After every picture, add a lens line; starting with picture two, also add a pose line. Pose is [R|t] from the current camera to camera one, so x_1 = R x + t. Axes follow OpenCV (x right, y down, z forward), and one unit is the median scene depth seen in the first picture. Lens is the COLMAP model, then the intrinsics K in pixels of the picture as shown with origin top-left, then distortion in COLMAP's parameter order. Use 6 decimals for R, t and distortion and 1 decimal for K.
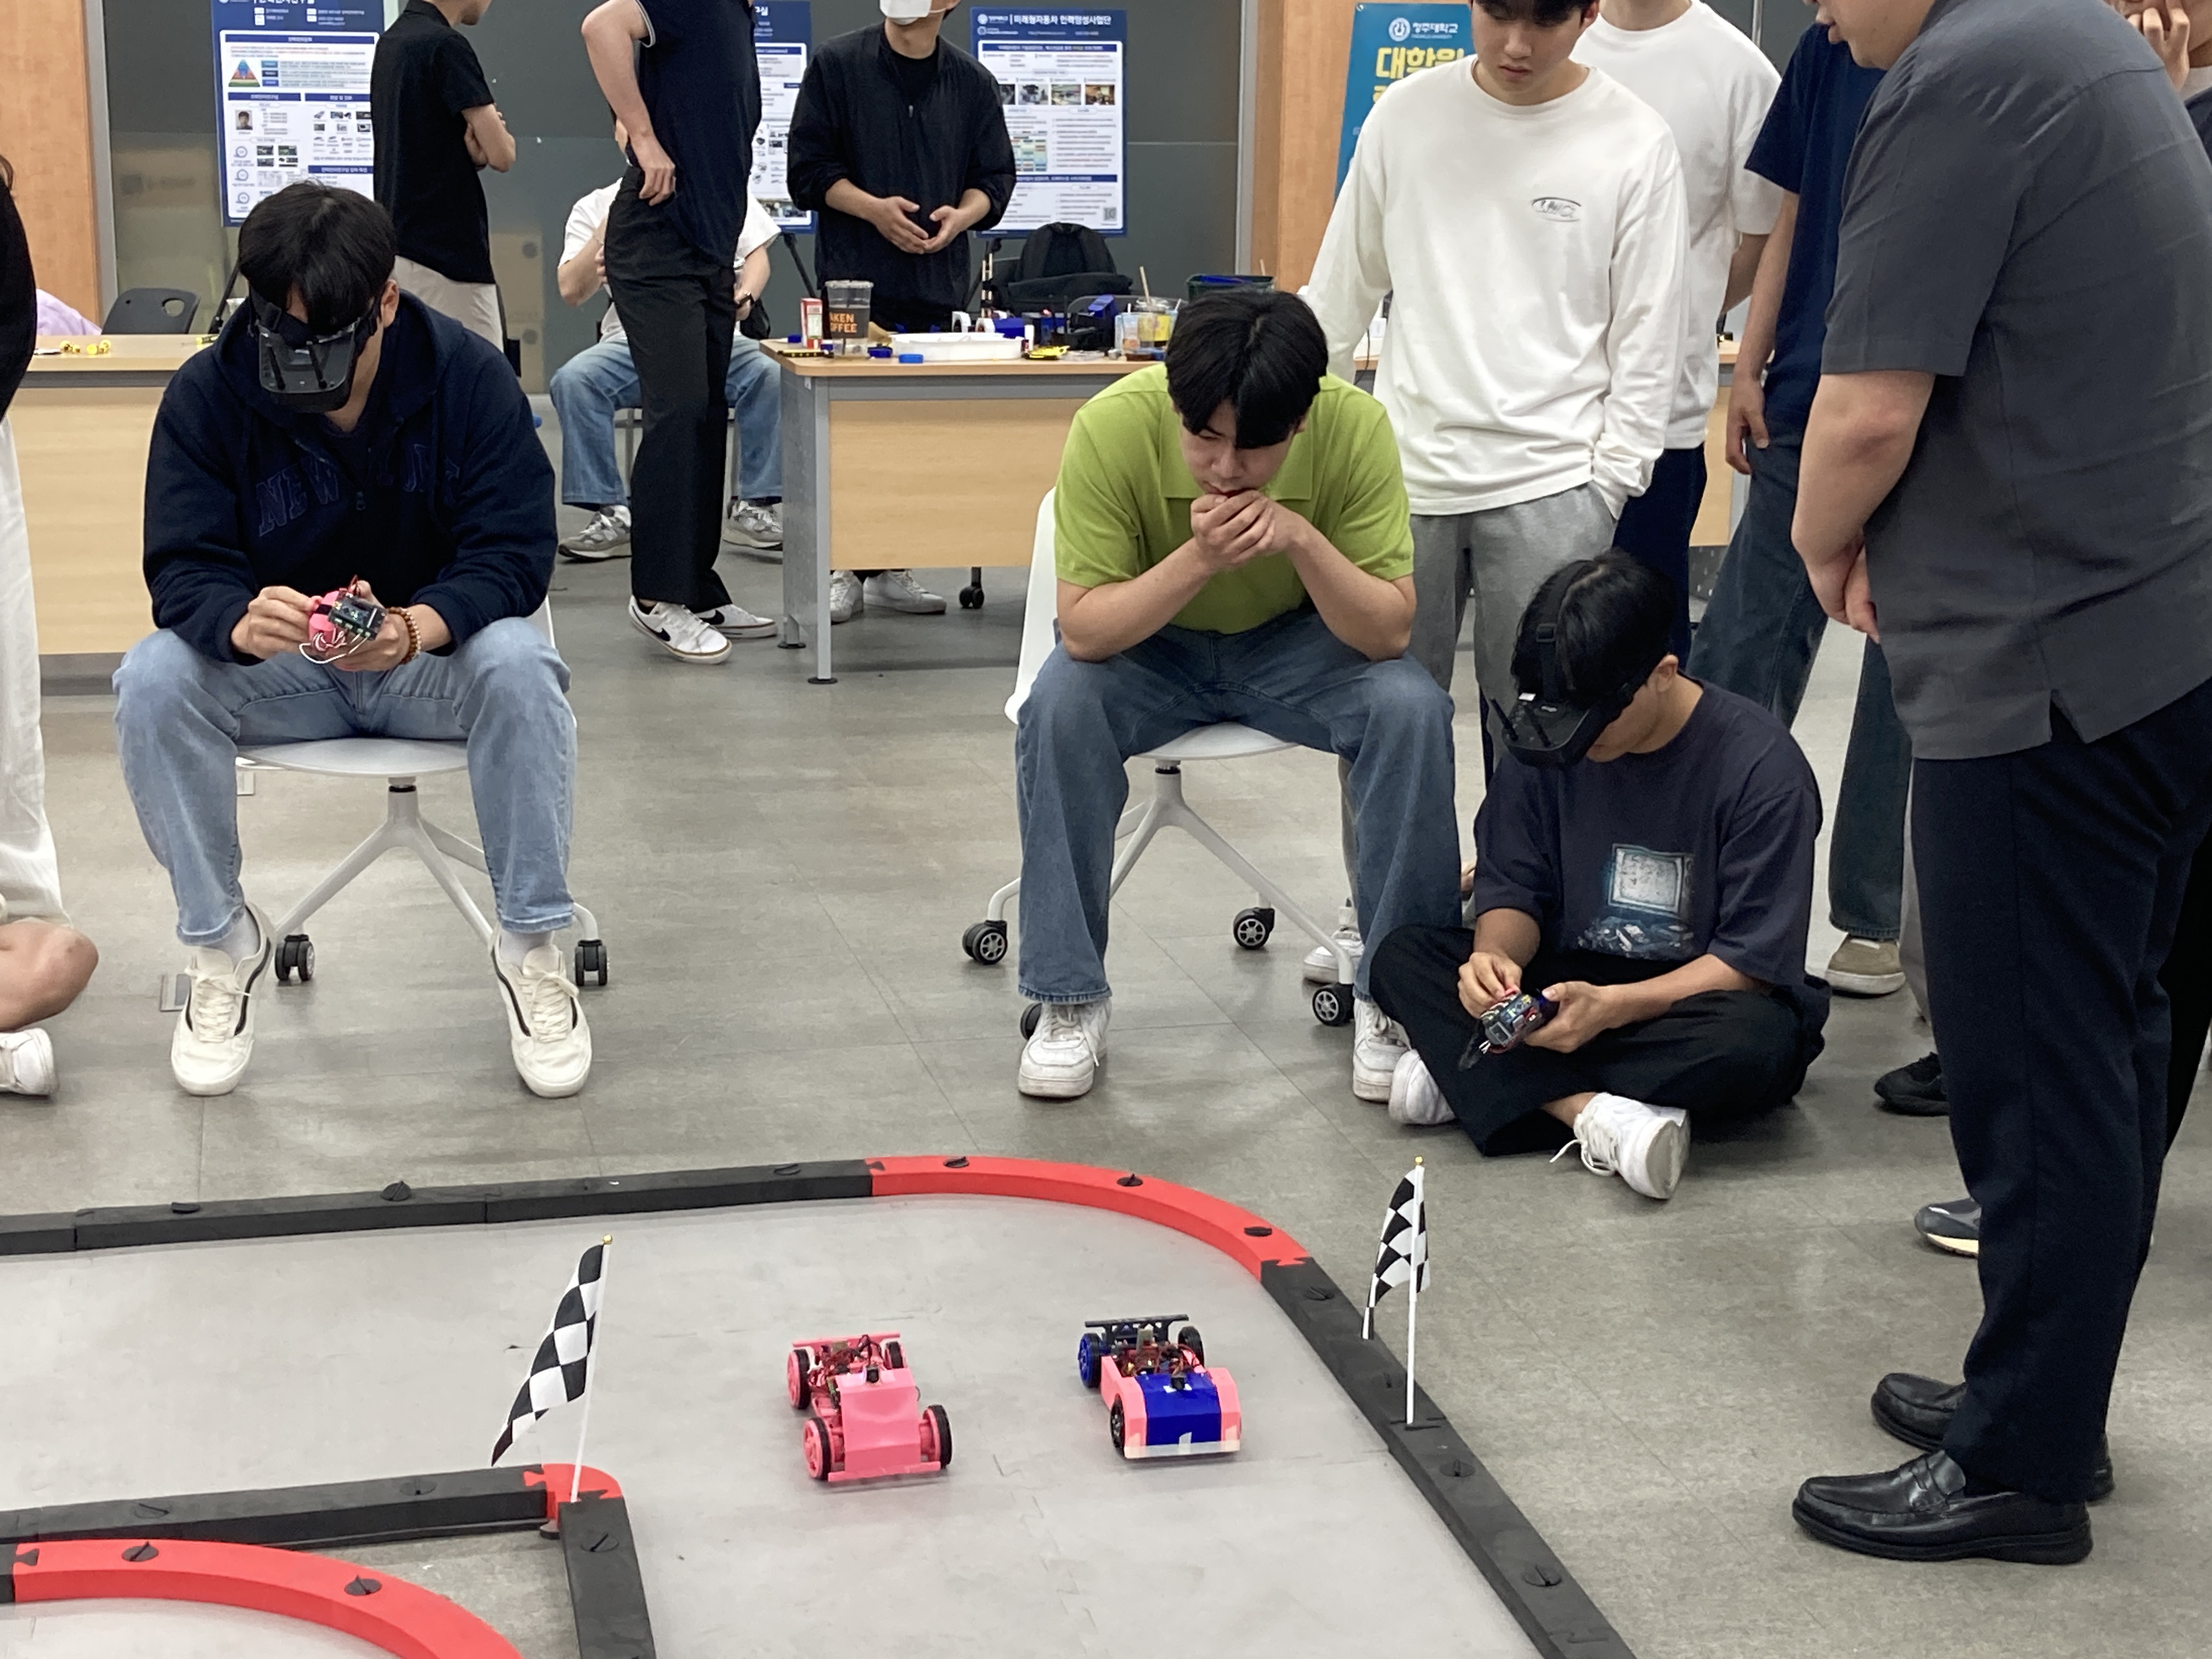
lens RADIAL K [[3347.6, 0, 1109.3], [0, 3347.6, 844.0], [0, 0, 1]] dist [0.066896, 0.000000]
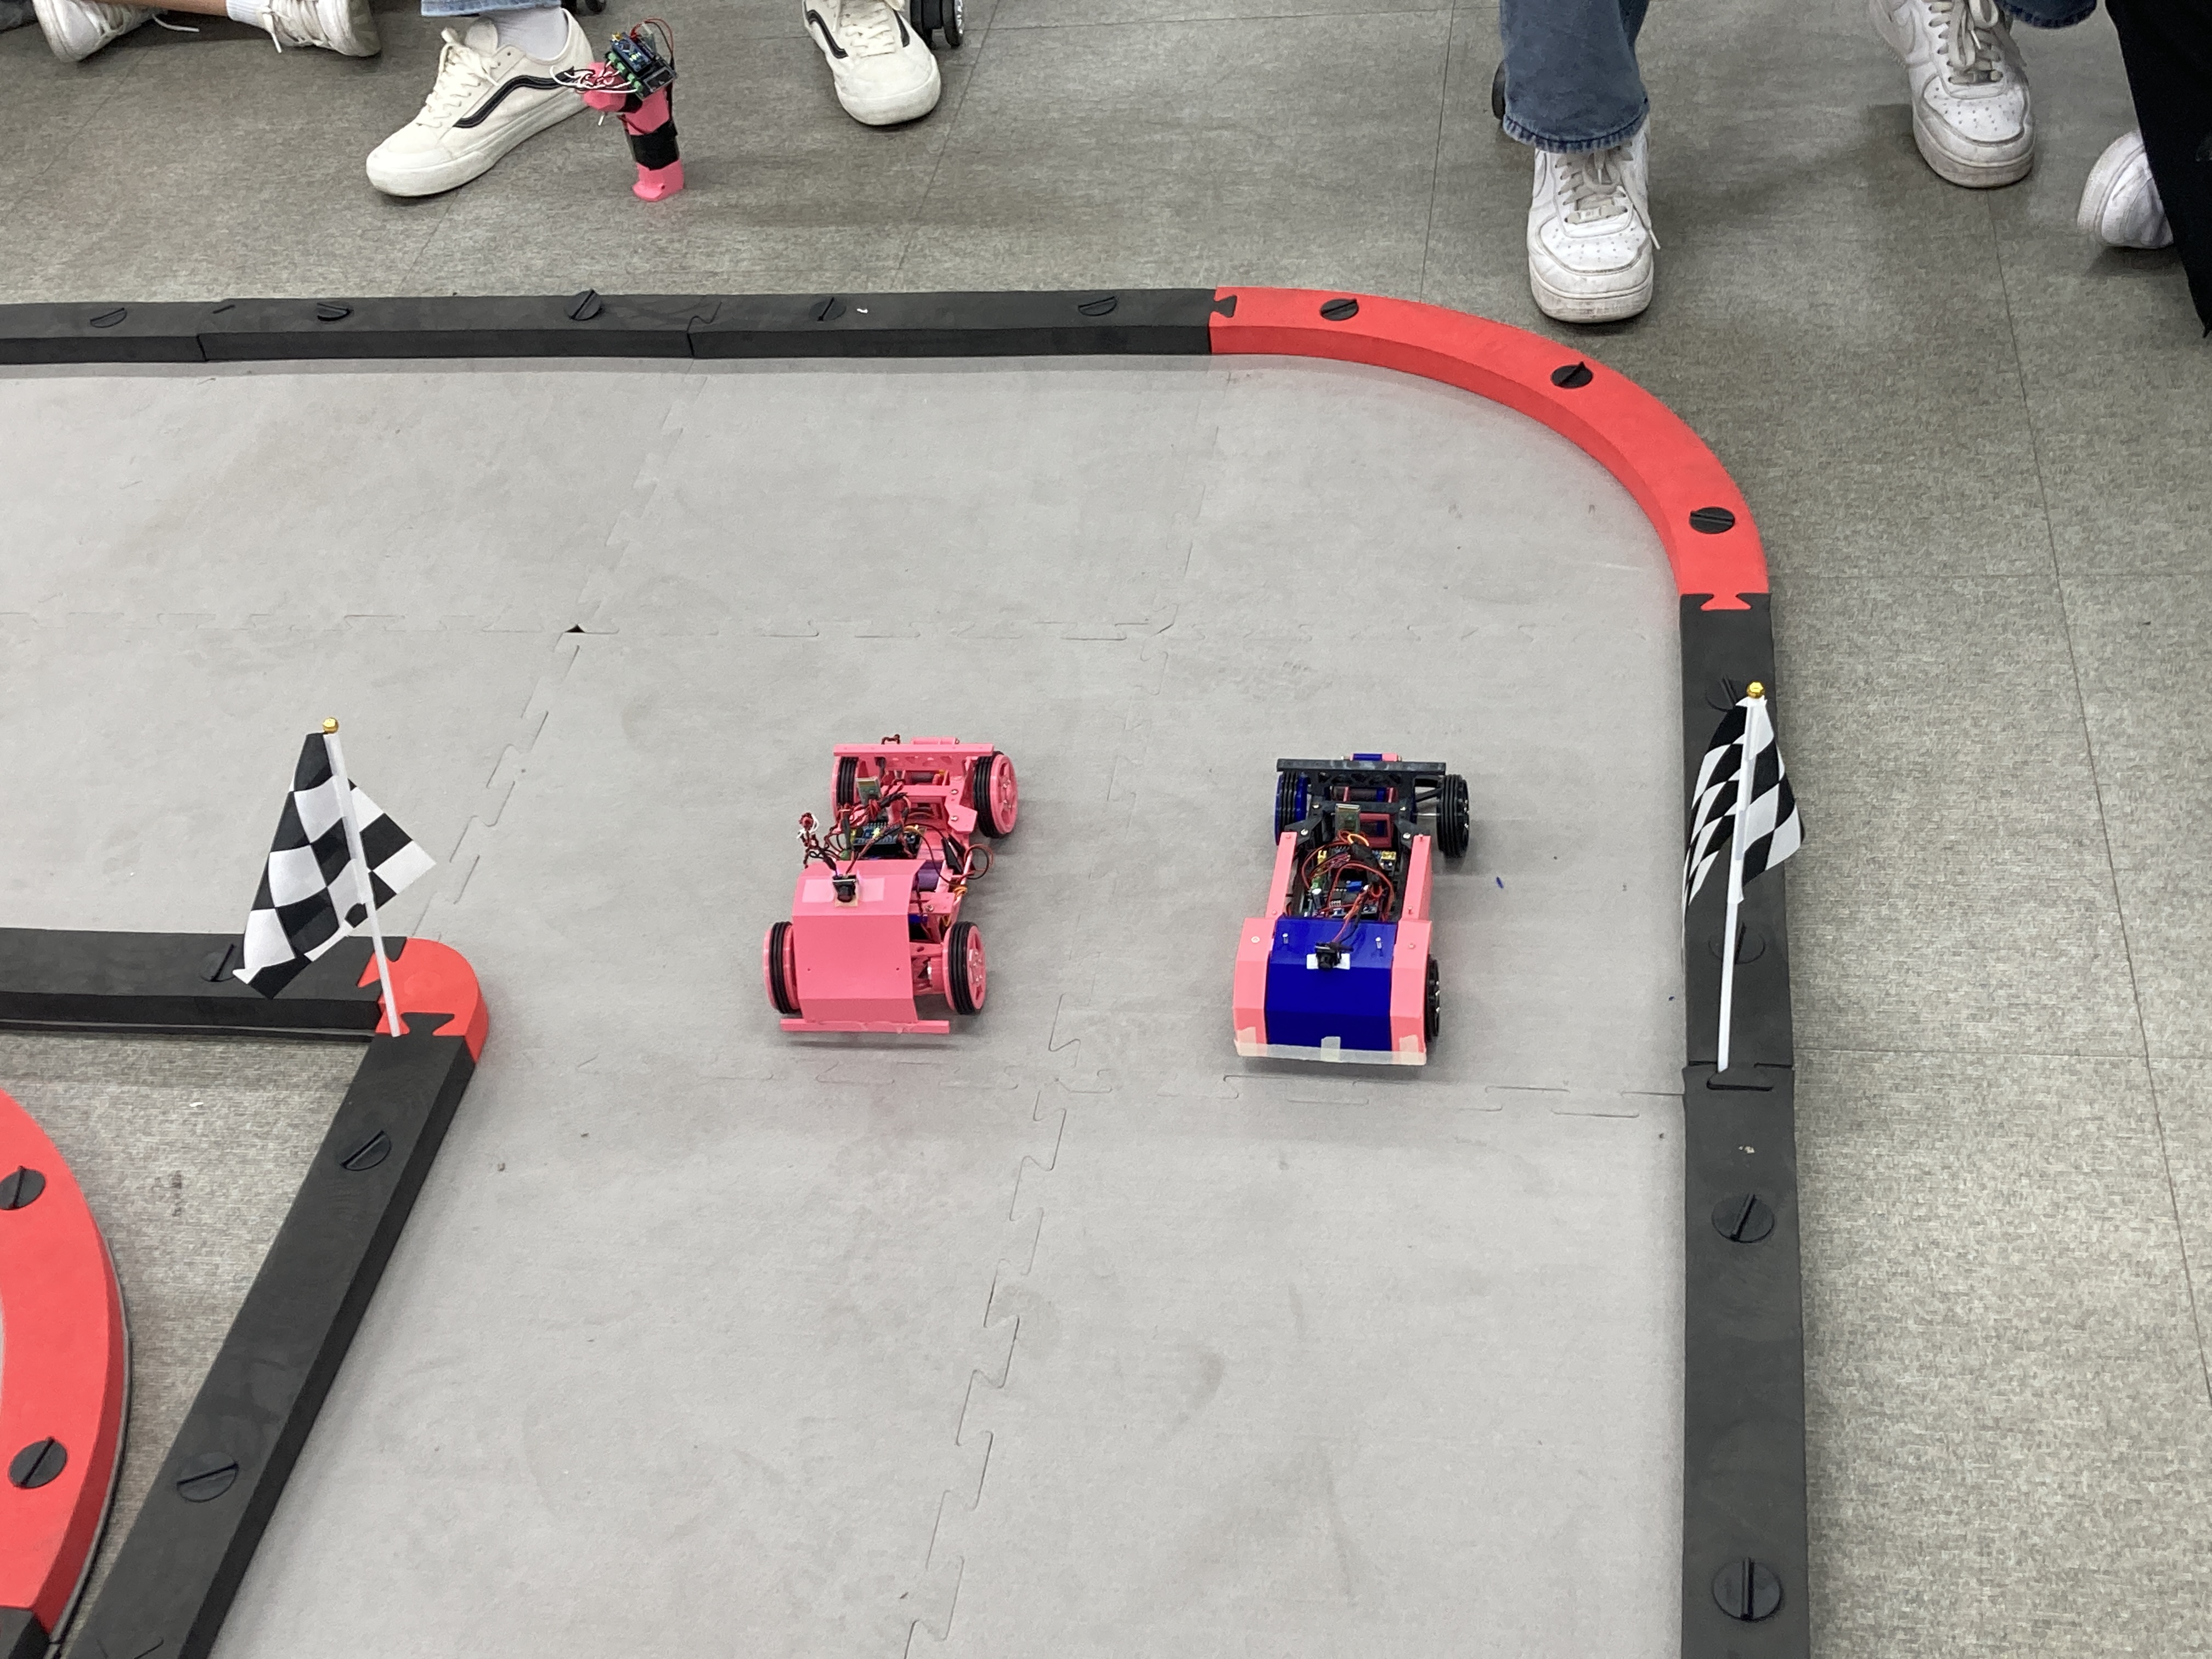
lens RADIAL K [[2792.3, 0, 1103.5], [0, 2792.3, 825.6], [0, 0, 1]] dist [0.059523, 0.000000]
pose [[0.915969, 0.159285, -0.368279, 0.161957], [0.036580, 0.880860, 0.471962, -0.097225], [0.399579, -0.445774, 0.801014, 0.578341]]
